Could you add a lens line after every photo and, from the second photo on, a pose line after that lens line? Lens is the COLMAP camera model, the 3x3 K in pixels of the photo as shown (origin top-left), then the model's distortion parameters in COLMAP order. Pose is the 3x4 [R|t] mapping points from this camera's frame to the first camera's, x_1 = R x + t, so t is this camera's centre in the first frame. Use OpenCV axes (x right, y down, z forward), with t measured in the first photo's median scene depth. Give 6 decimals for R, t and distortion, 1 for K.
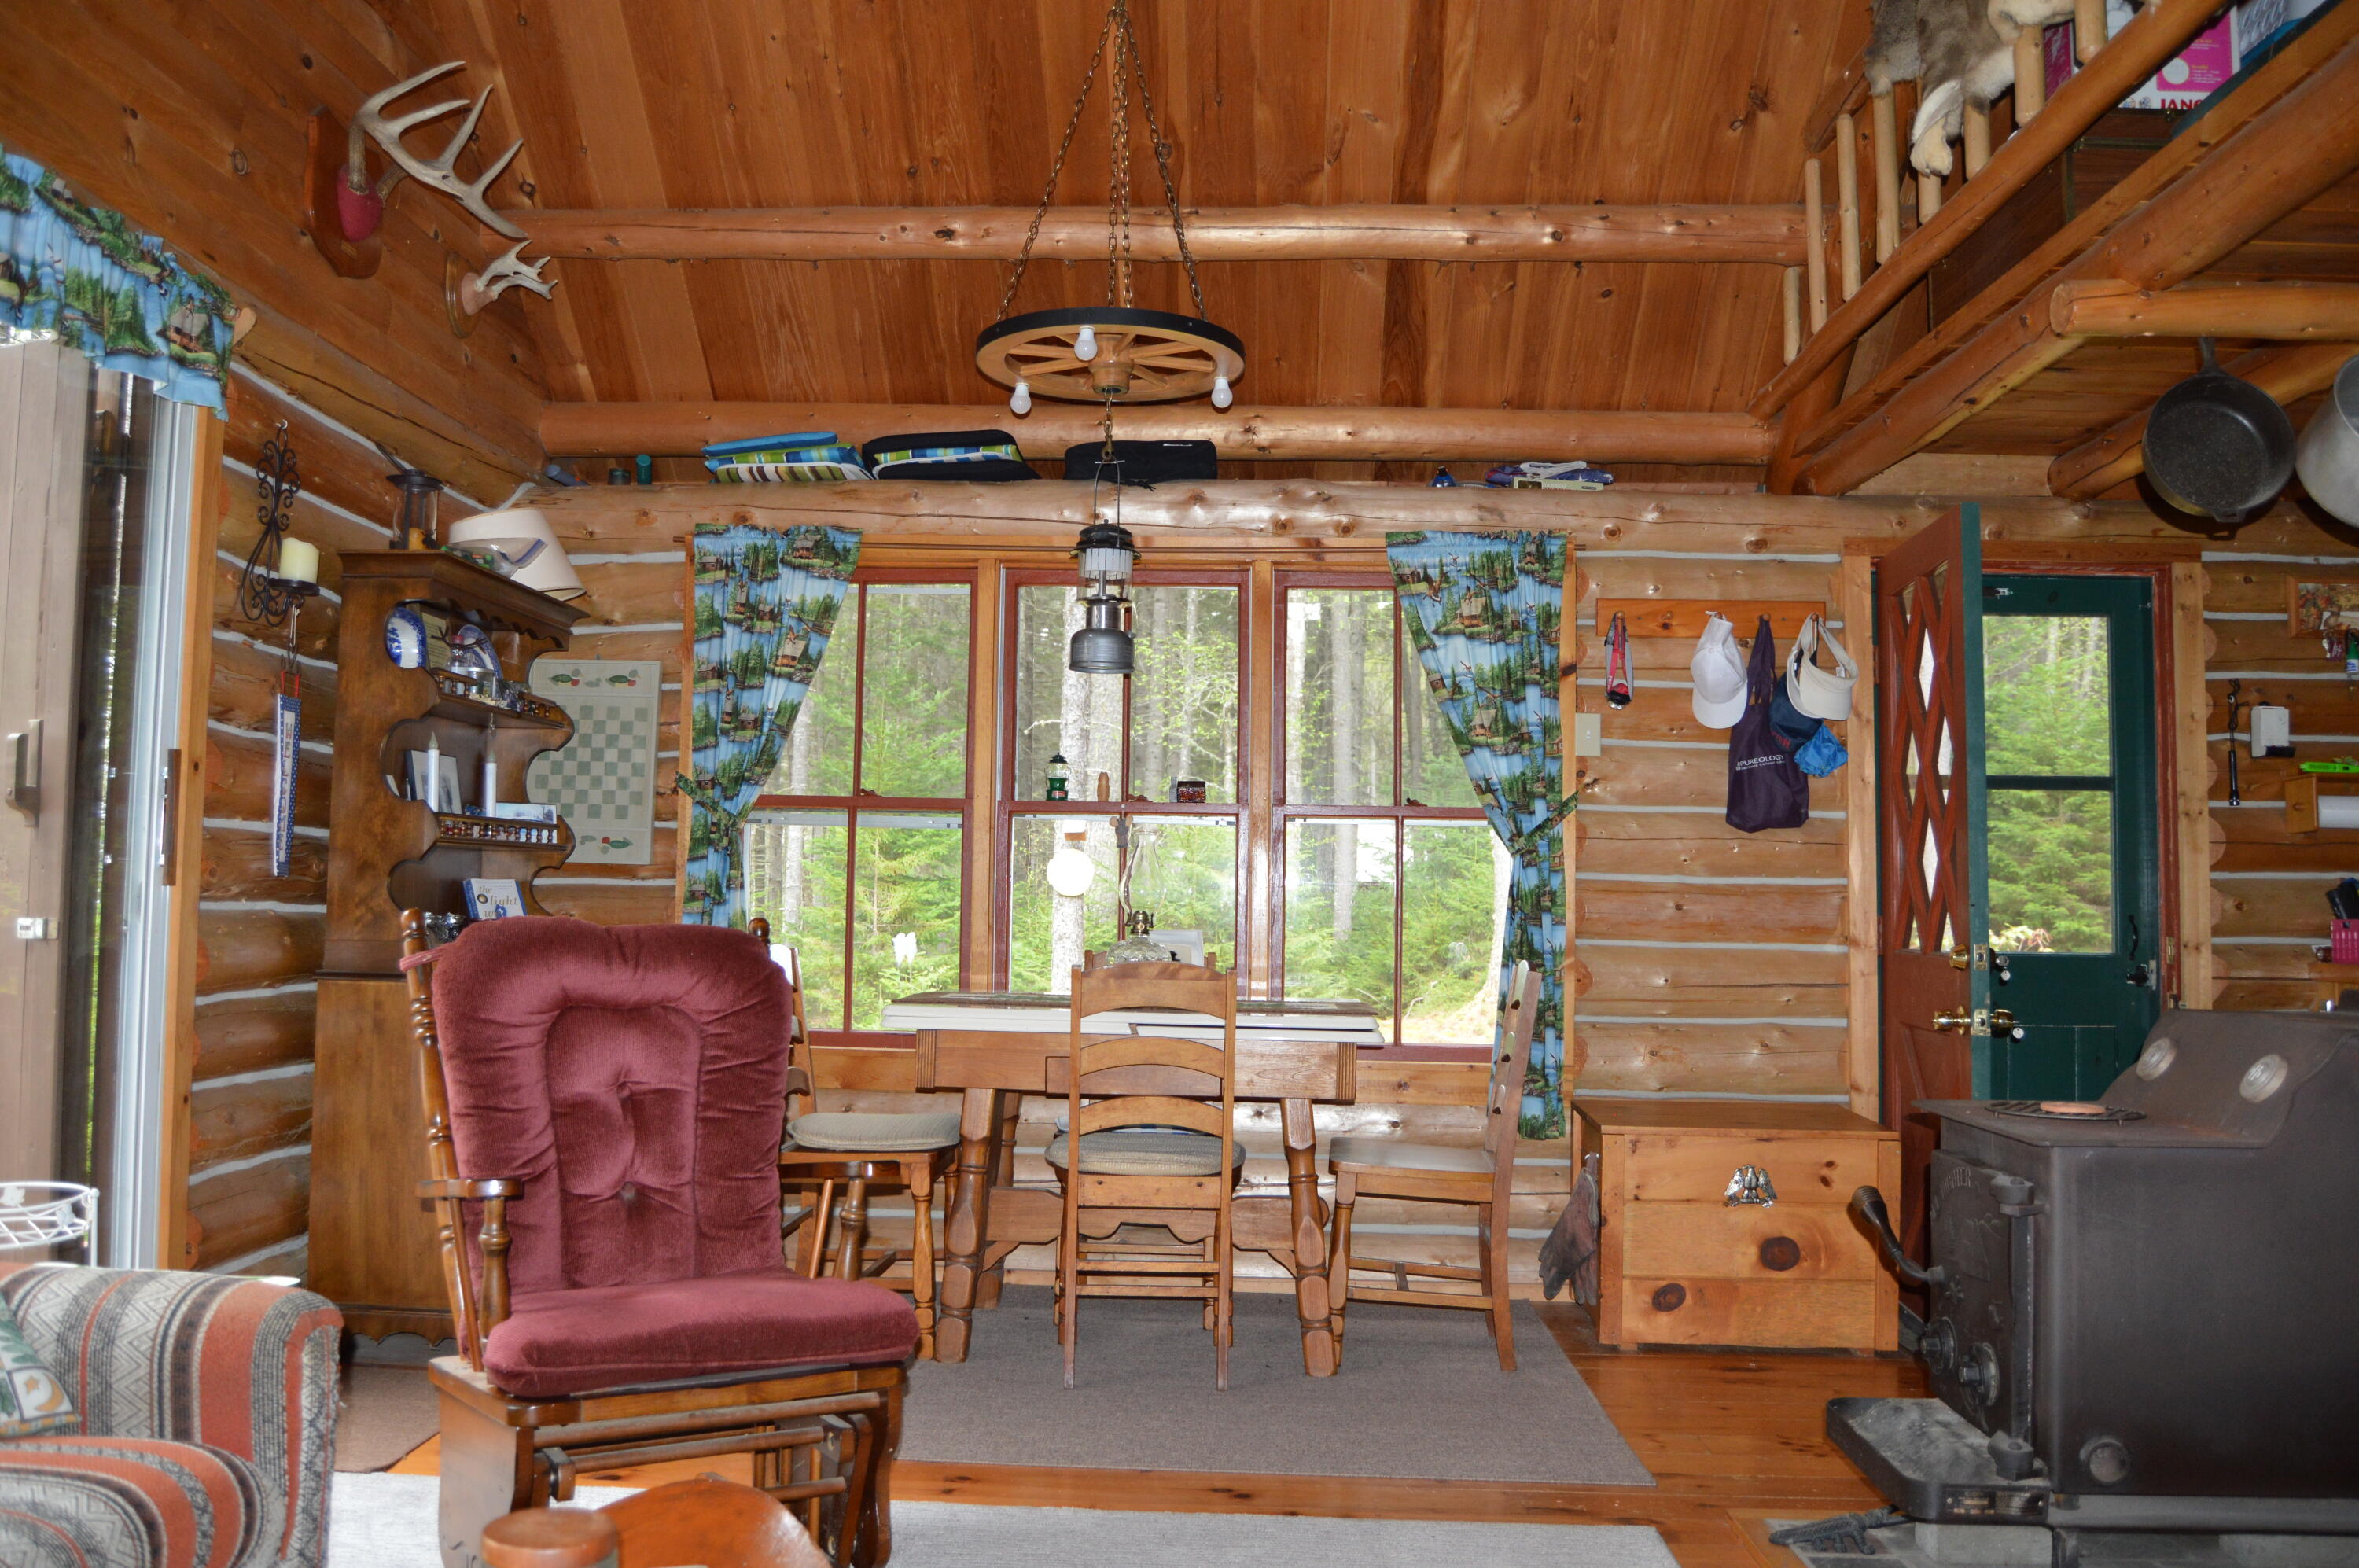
lens RADIAL K [[1867.7, 0, 1165.8], [0, 1867.7, 766.9], [0, 0, 1]] dist [-0.099464, 0.043789]
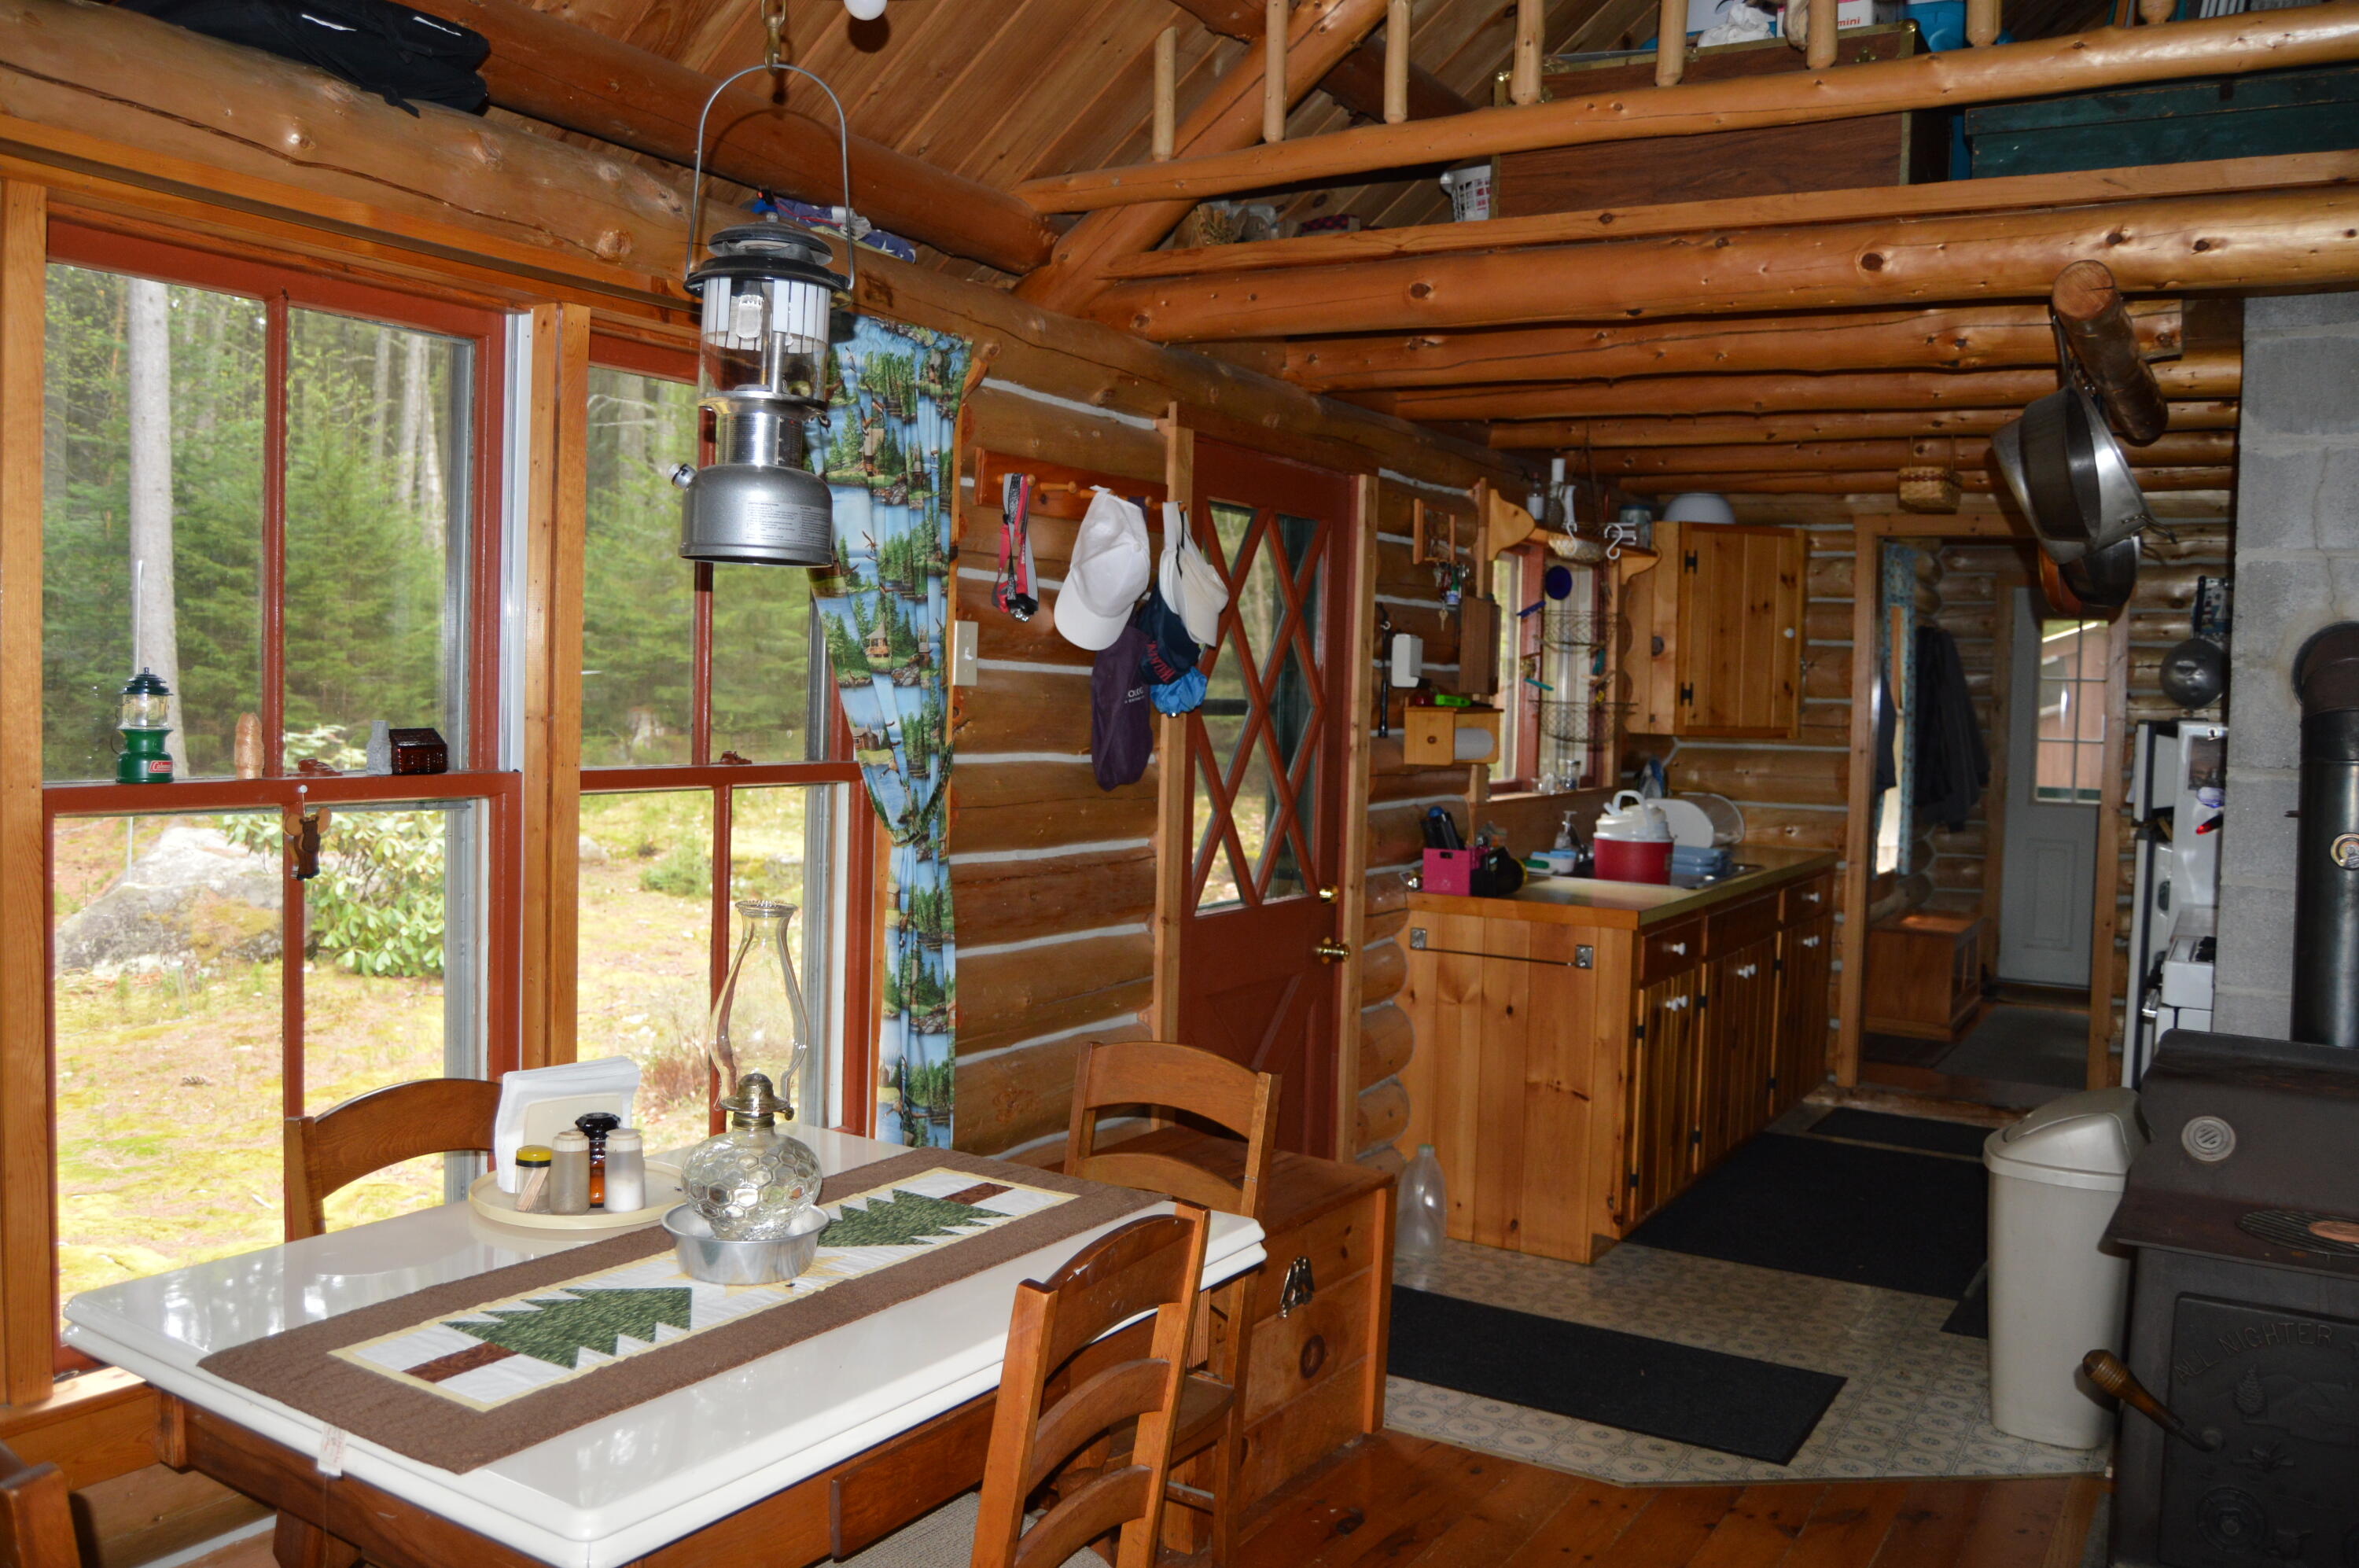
lens RADIAL K [[1867.7, 0, 1165.8], [0, 1867.7, 766.9], [0, 0, 1]] dist [-0.099464, 0.043789]
pose [[0.484213, -0.044244, 0.873831, -0.324366], [-0.083153, 0.991873, 0.096299, -0.047341], [-0.870990, -0.119291, 0.476599, 0.613123]]
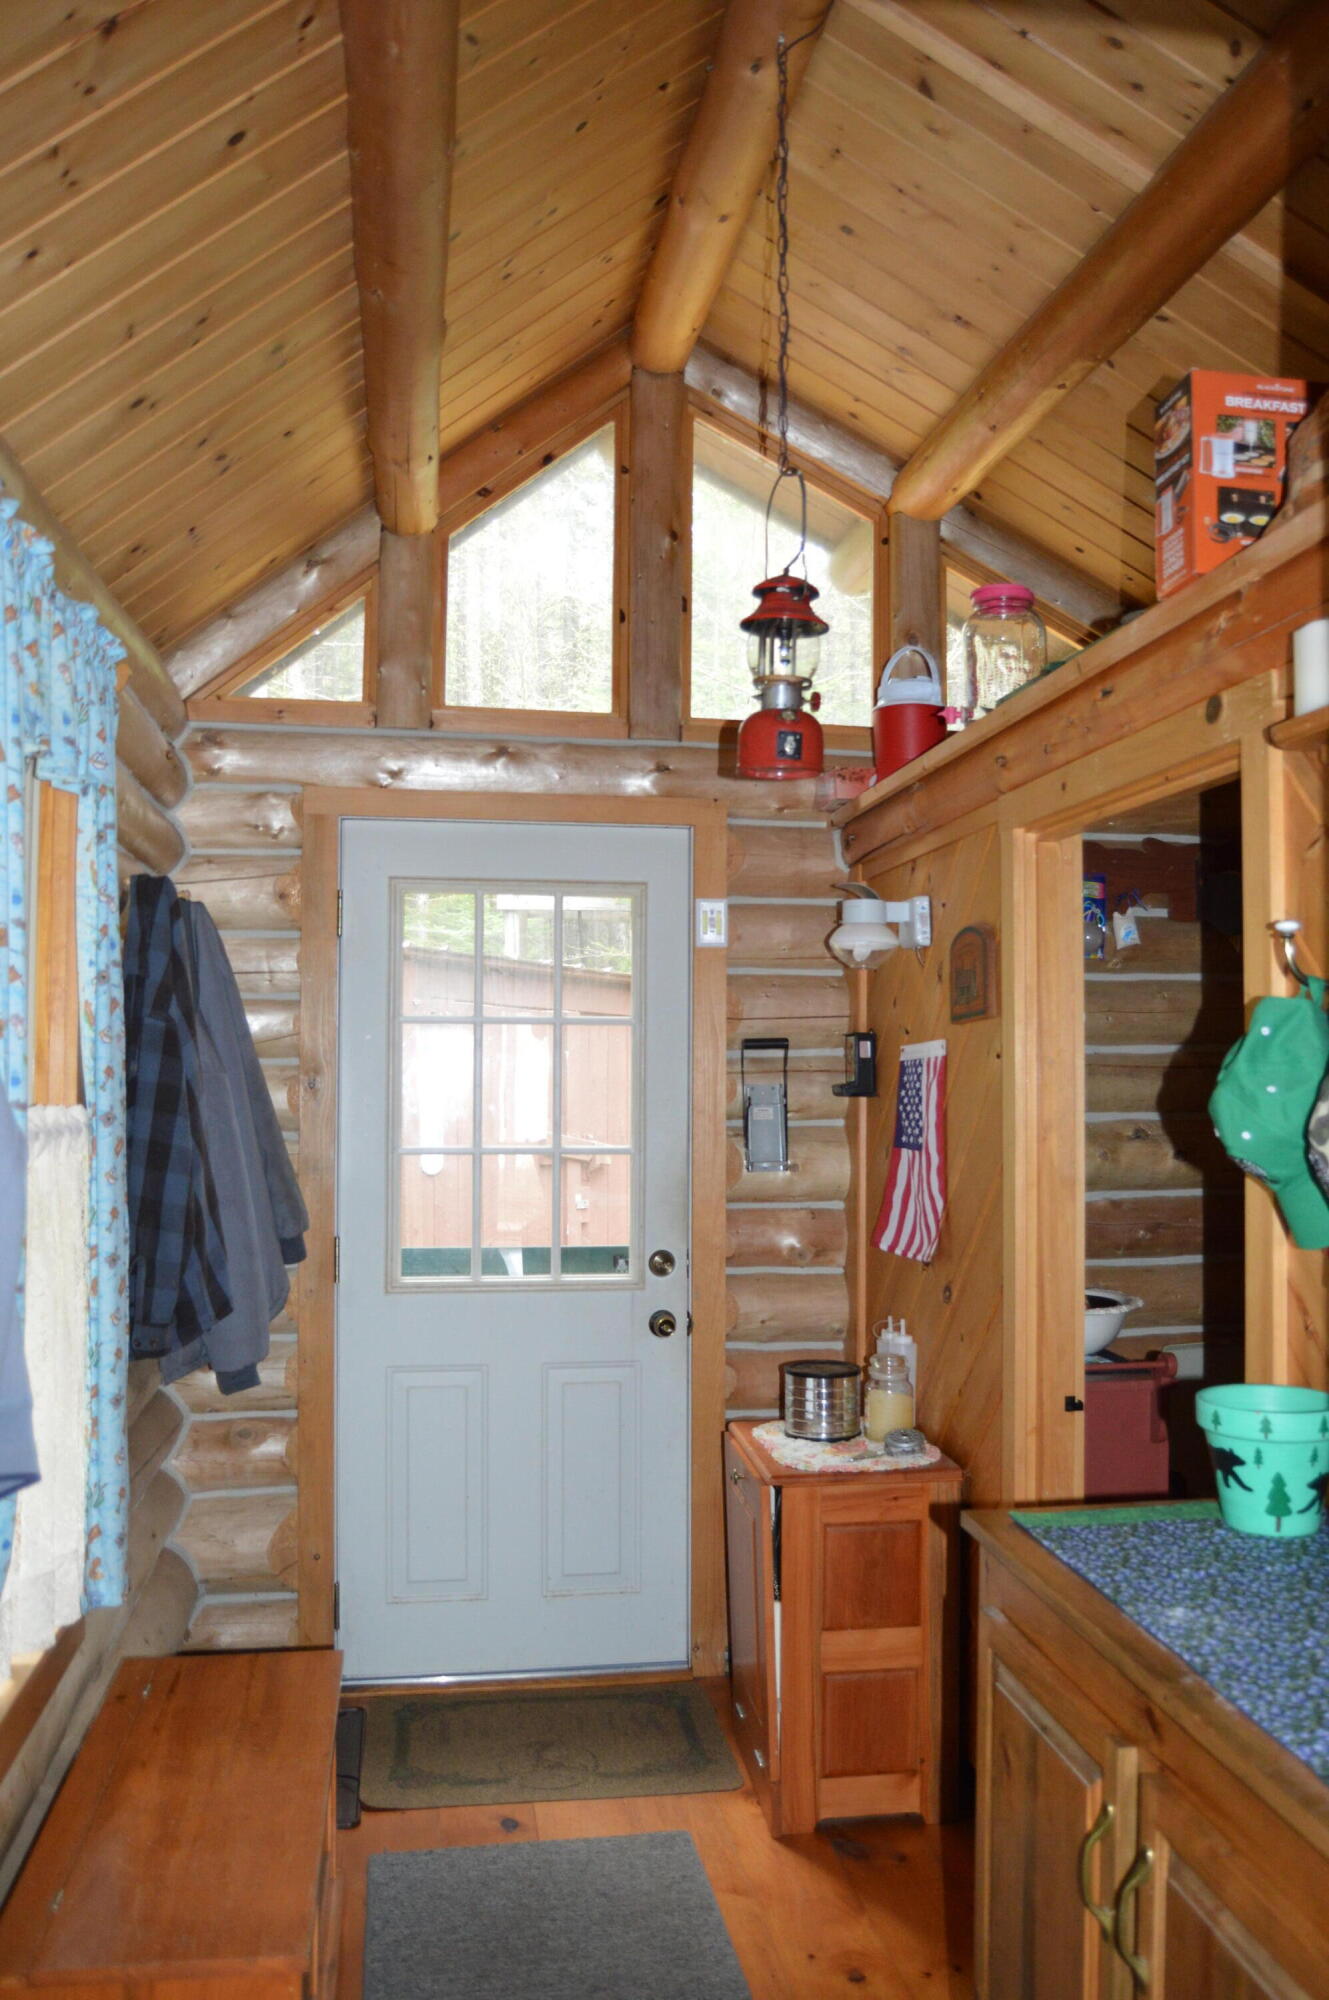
lens RADIAL K [[1583.4, 0, 668.9], [0, 1583.4, 1003.7], [0, 0, 1]] dist [-0.099464, 0.043789]
pose [[-0.199287, 0.018790, 0.979761, 0.981616], [-0.082297, 0.995963, -0.035840, -0.021248], [-0.976479, -0.087773, -0.196936, 0.758696]]
